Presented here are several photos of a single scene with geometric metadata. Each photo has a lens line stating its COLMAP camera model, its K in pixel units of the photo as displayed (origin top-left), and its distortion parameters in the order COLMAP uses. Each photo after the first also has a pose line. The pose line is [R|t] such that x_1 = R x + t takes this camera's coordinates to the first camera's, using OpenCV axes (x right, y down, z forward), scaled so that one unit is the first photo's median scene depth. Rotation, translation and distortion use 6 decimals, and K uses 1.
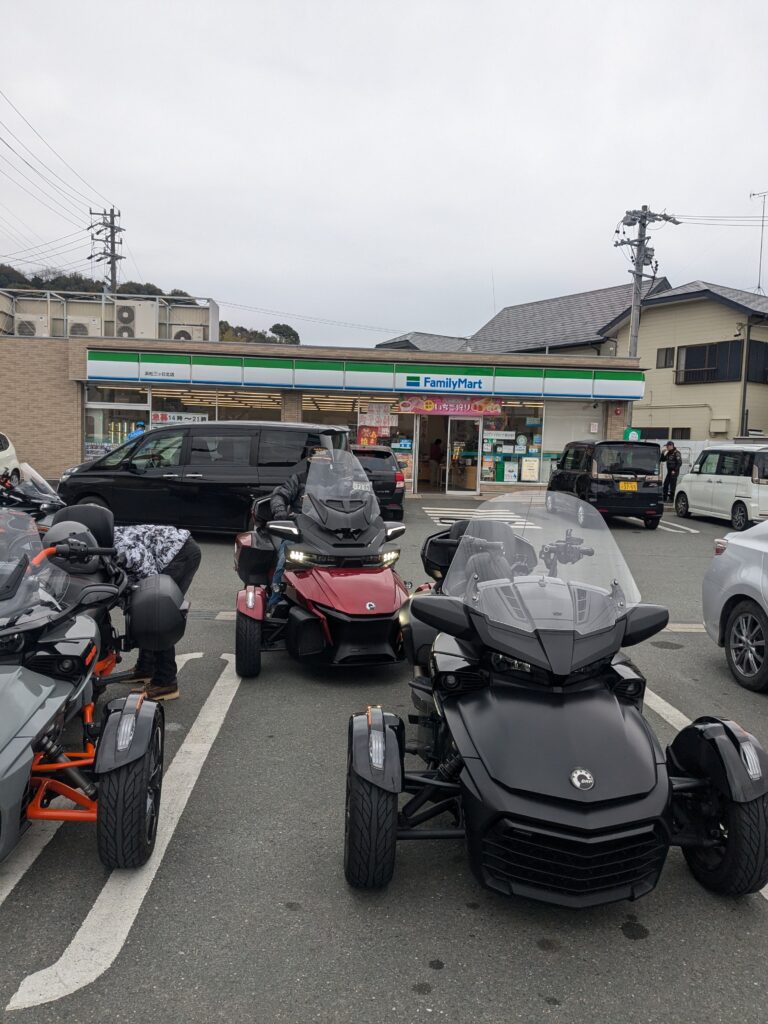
lens RADIAL K [[804.5, 0, 380.9], [0, 804.5, 509.6], [0, 0, 1]] dist [0.064481, -0.090686]
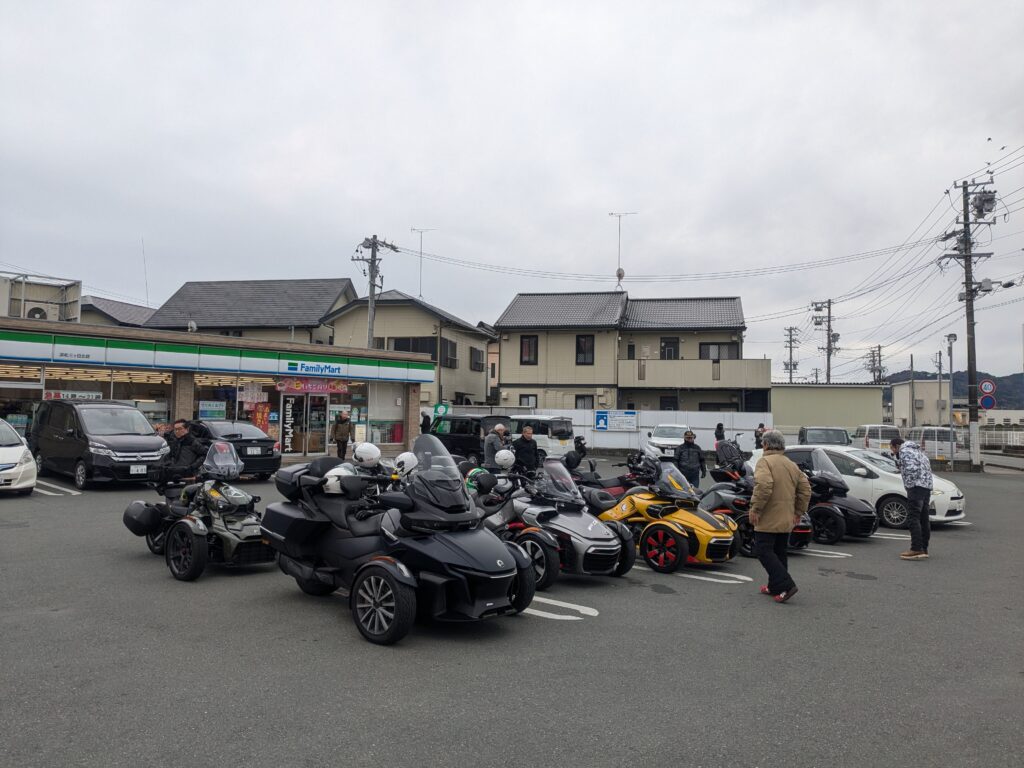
lens RADIAL K [[804.5, 0, 503.7], [0, 804.5, 356.8], [0, 0, 1]] dist [0.064481, -0.090686]
pose [[0.736260, 0.029724, 0.676045, -0.537953], [0.058659, 0.992471, -0.107520, -0.018711], [-0.674151, 0.118819, 0.728973, -0.133265]]
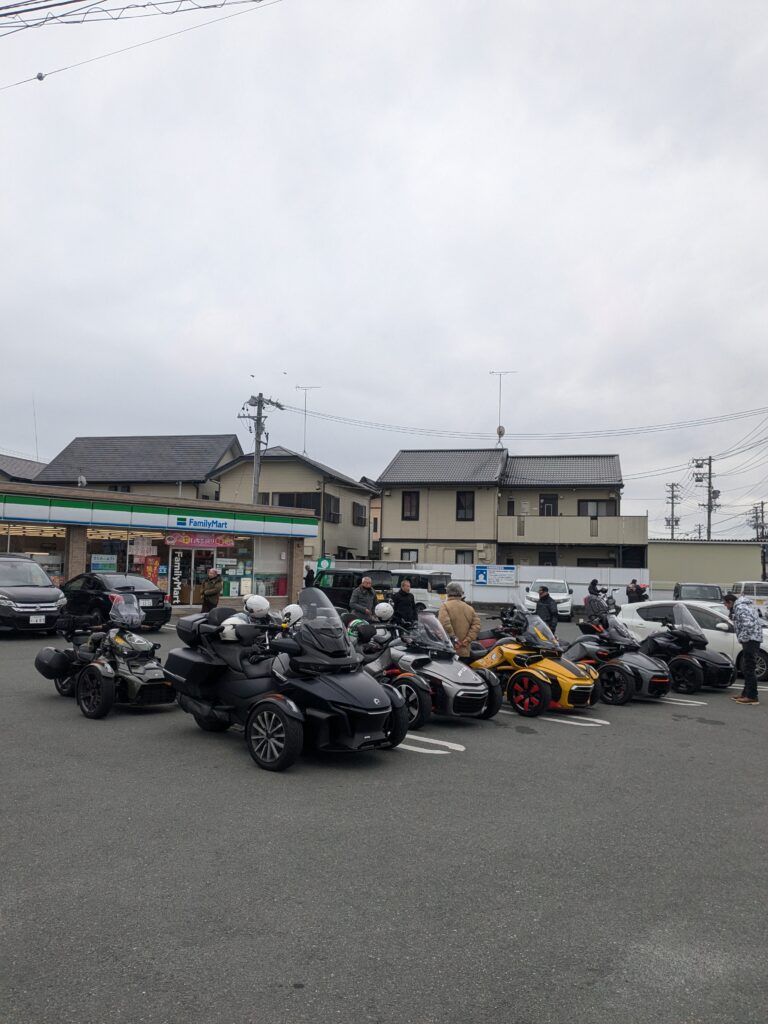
lens RADIAL K [[804.5, 0, 375.9], [0, 804.5, 502.6], [0, 0, 1]] dist [0.064481, -0.090686]
pose [[0.745015, 0.040256, 0.665832, -0.562090], [0.052084, 0.991619, -0.118230, -0.018181], [-0.665011, 0.122762, 0.736675, -0.162836]]
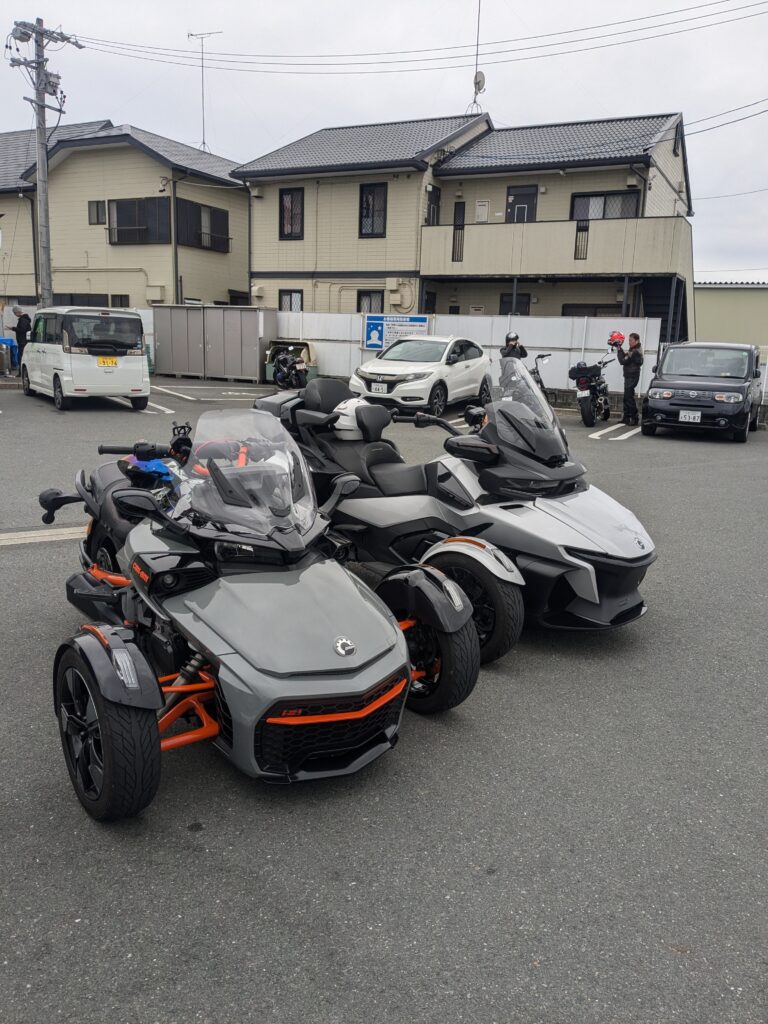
lens RADIAL K [[824.7, 0, 389.0], [0, 824.7, 489.8], [0, 0, 1]] dist [0.032289, -0.038716]
pose [[0.876365, -0.086222, 0.473867, 0.246990], [0.029071, 0.991522, 0.126647, 0.007244], [-0.480769, -0.097213, 0.871442, 0.055564]]
